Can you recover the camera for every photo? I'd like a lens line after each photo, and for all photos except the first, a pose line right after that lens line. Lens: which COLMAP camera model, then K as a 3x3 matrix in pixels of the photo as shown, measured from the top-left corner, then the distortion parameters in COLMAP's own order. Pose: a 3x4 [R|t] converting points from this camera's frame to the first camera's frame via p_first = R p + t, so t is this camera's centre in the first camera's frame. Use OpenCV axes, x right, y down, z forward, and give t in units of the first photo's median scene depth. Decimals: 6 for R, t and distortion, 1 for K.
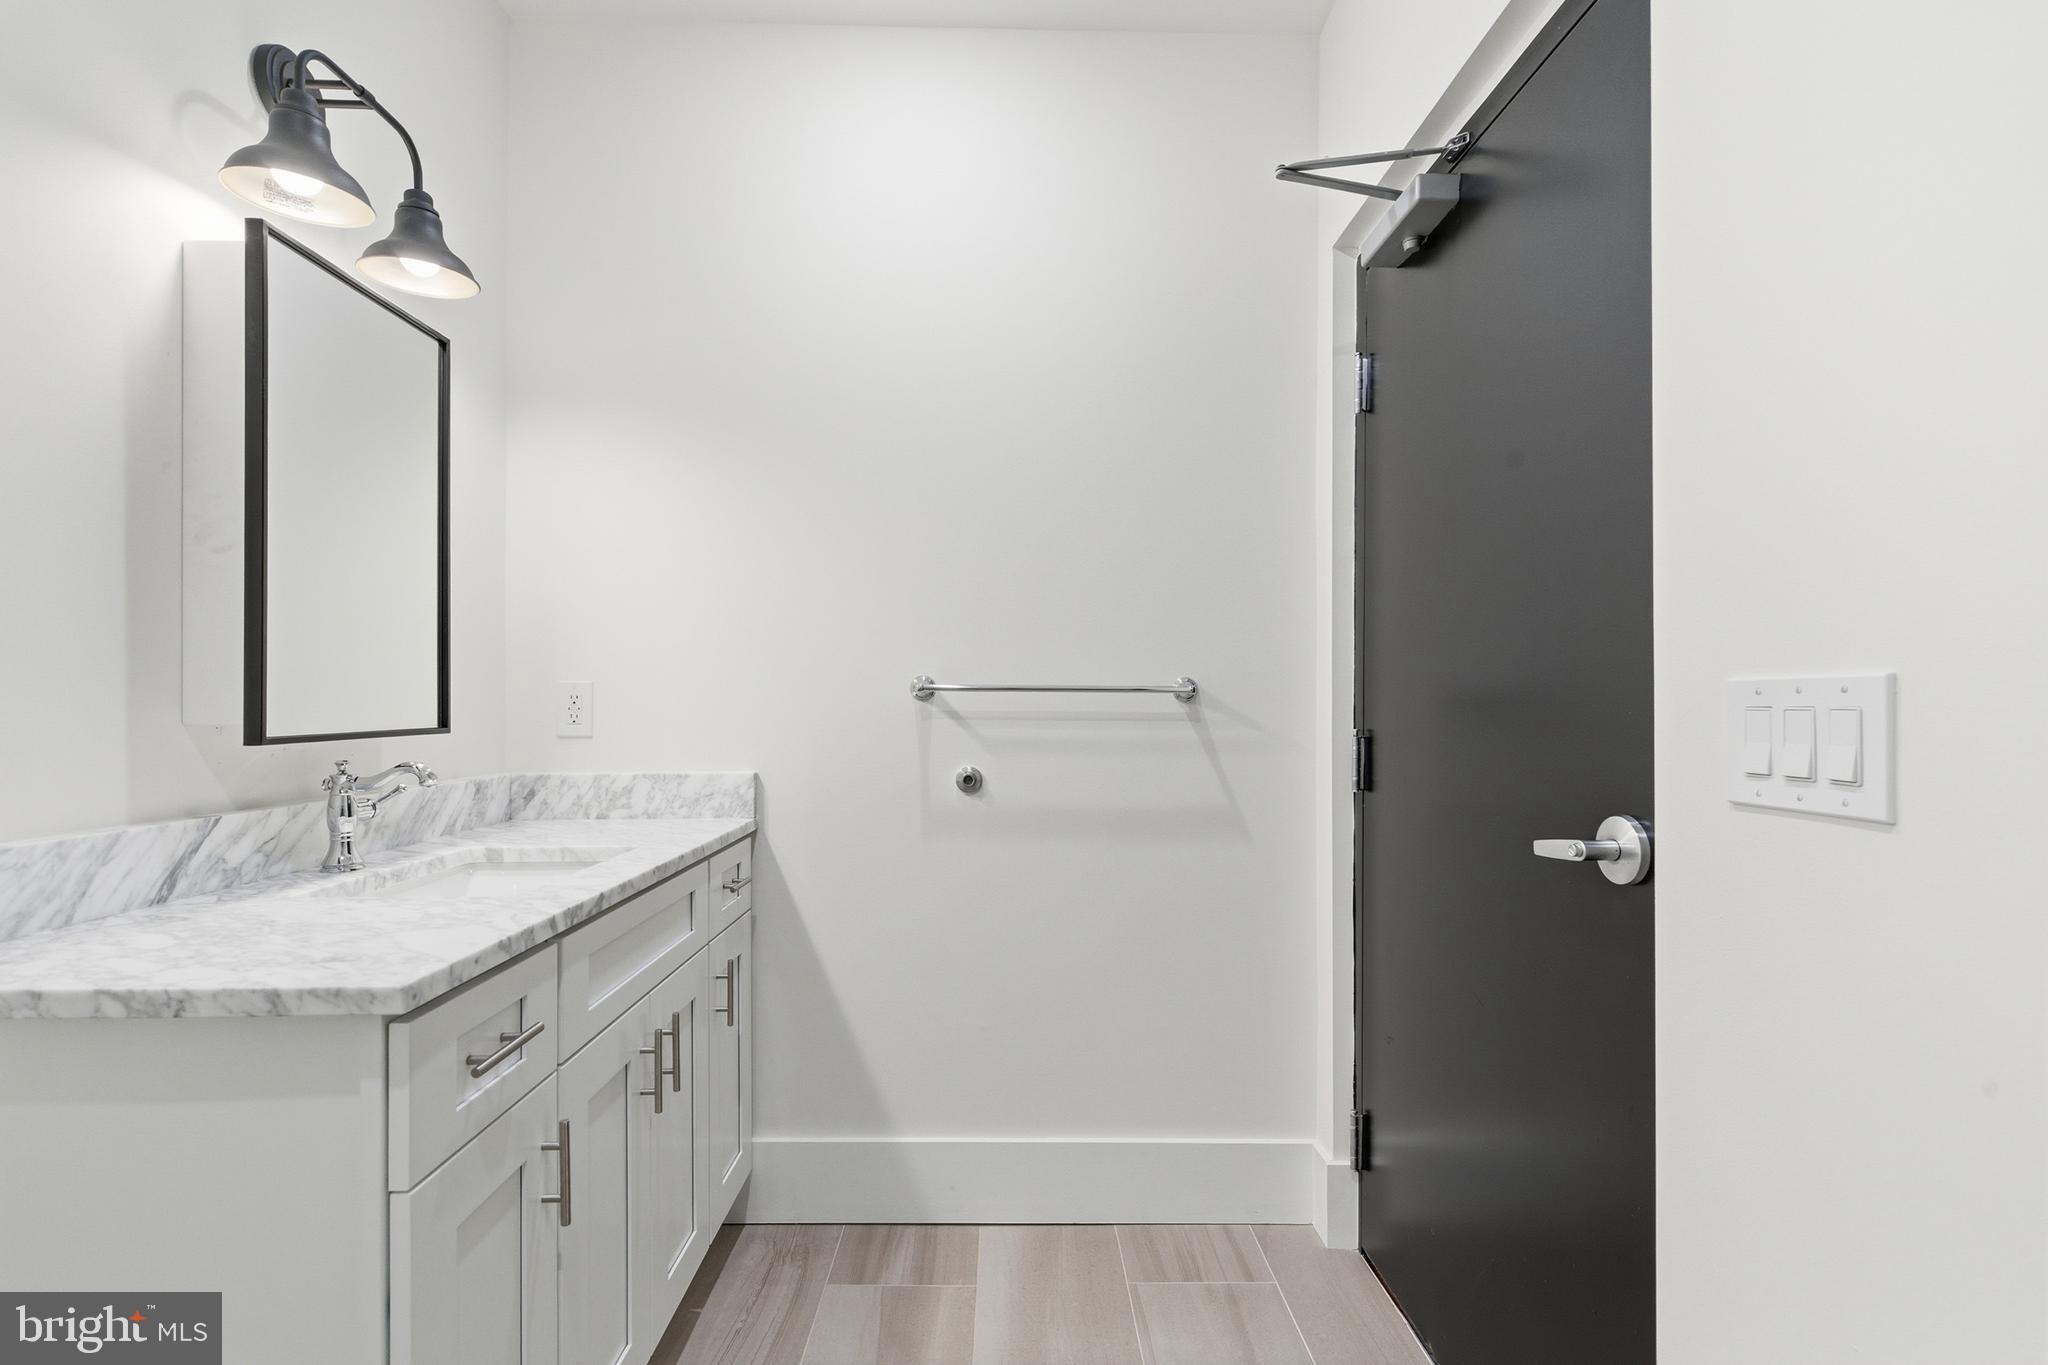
lens RADIAL K [[940.2, 0, 1022.0], [0, 940.2, 695.1], [0, 0, 1]] dist [-0.000205, -0.000034]
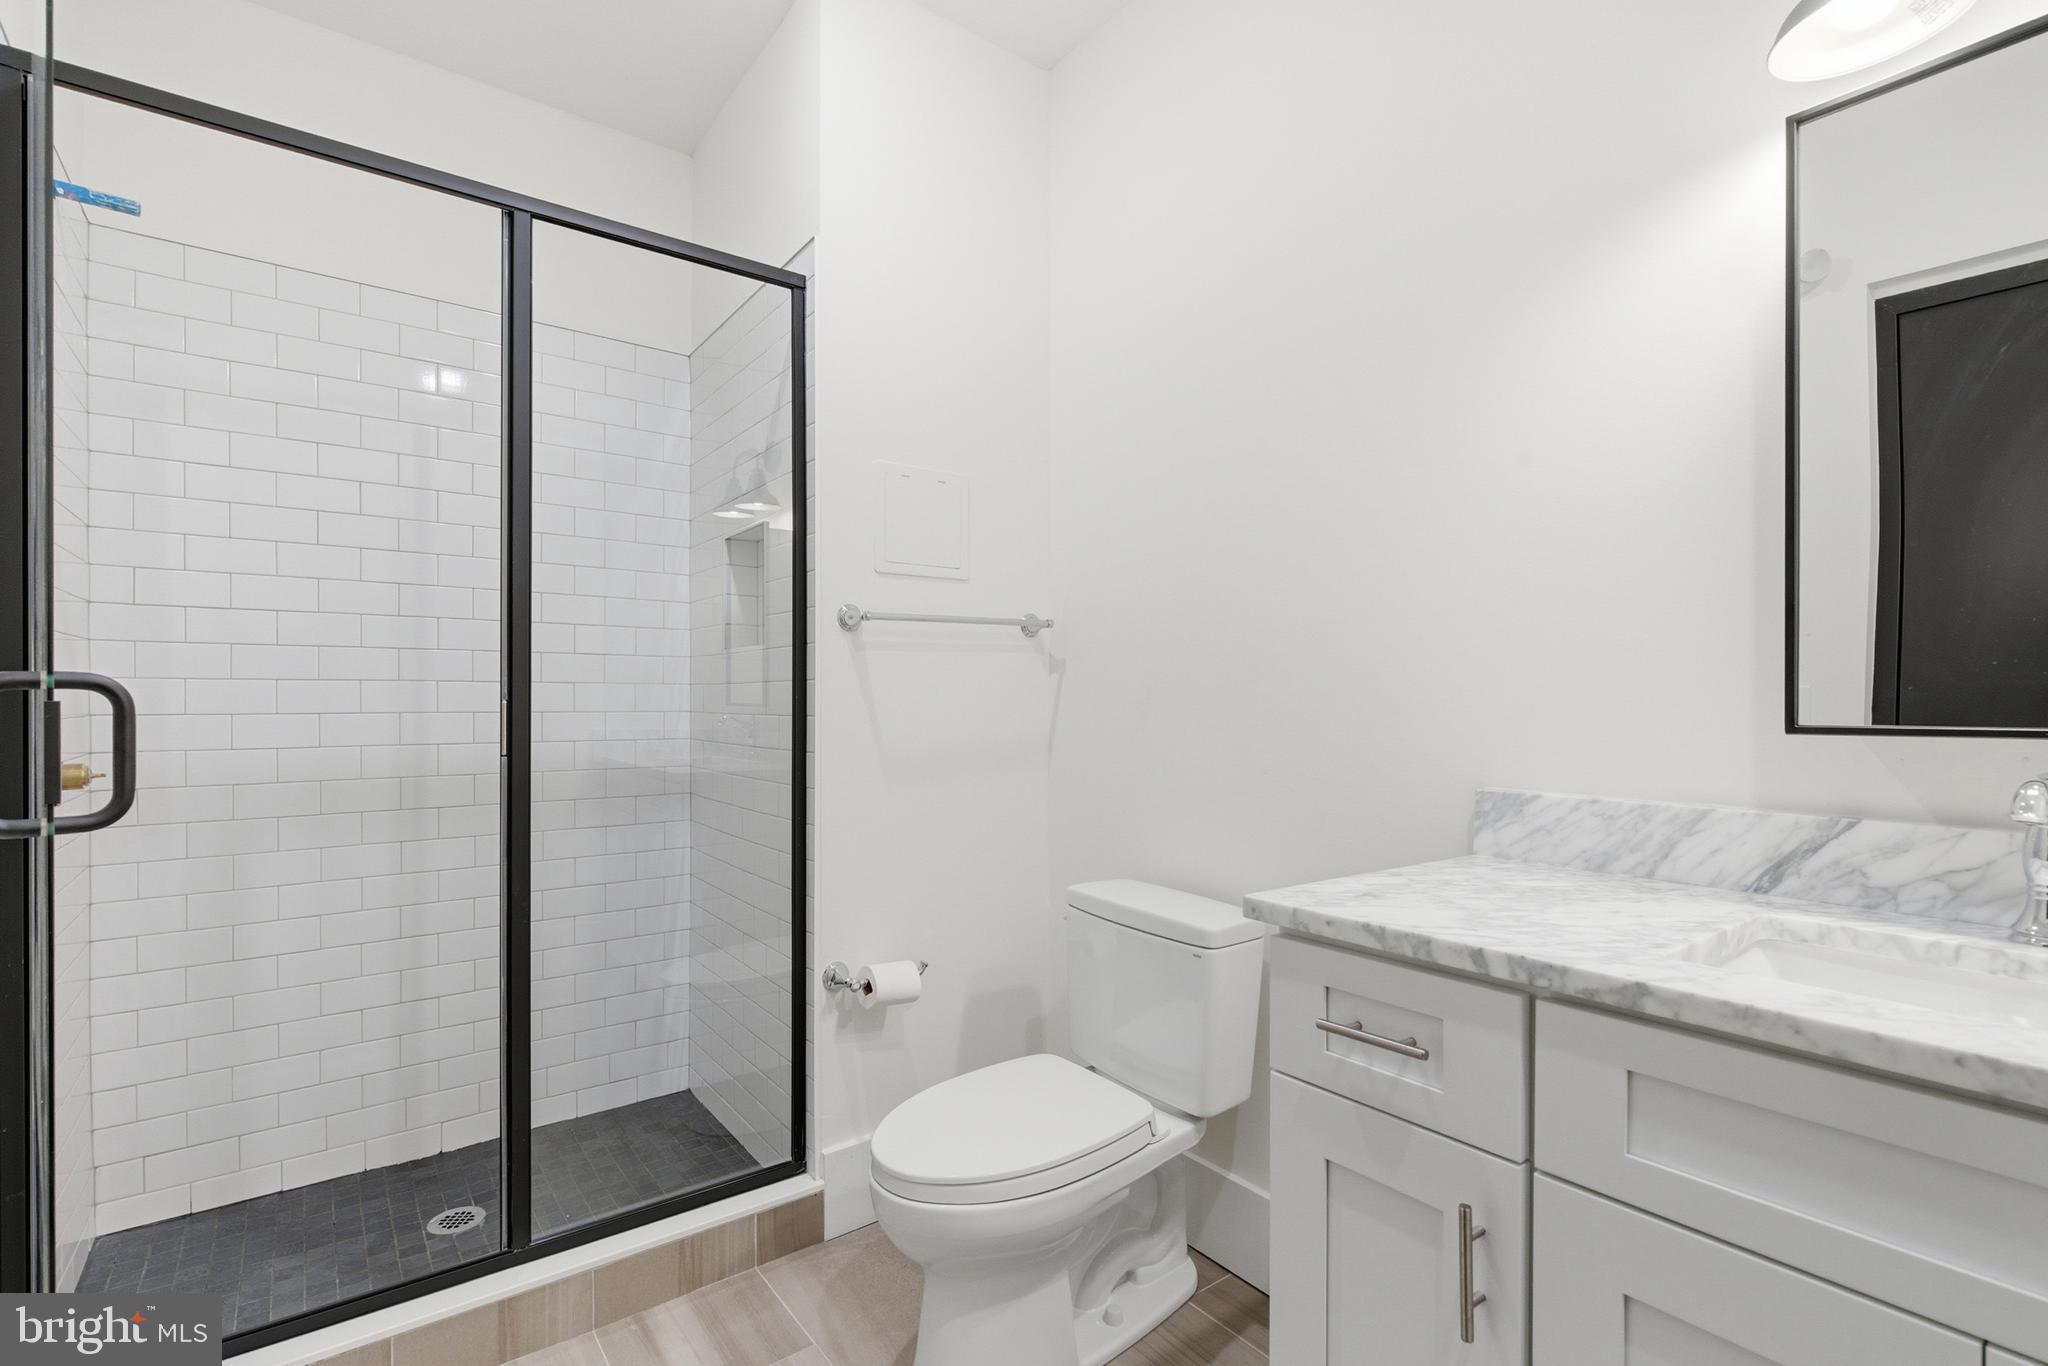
lens RADIAL K [[940.2, 0, 1022.2], [0, 940.2, 694.4], [0, 0, 1]] dist [-0.000205, -0.000034]
pose [[-0.803849, -0.003457, -0.594823, 0.287687], [0.002335, 0.999957, -0.008967, 0.024616], [0.594829, -0.008597, -0.803807, 1.395815]]
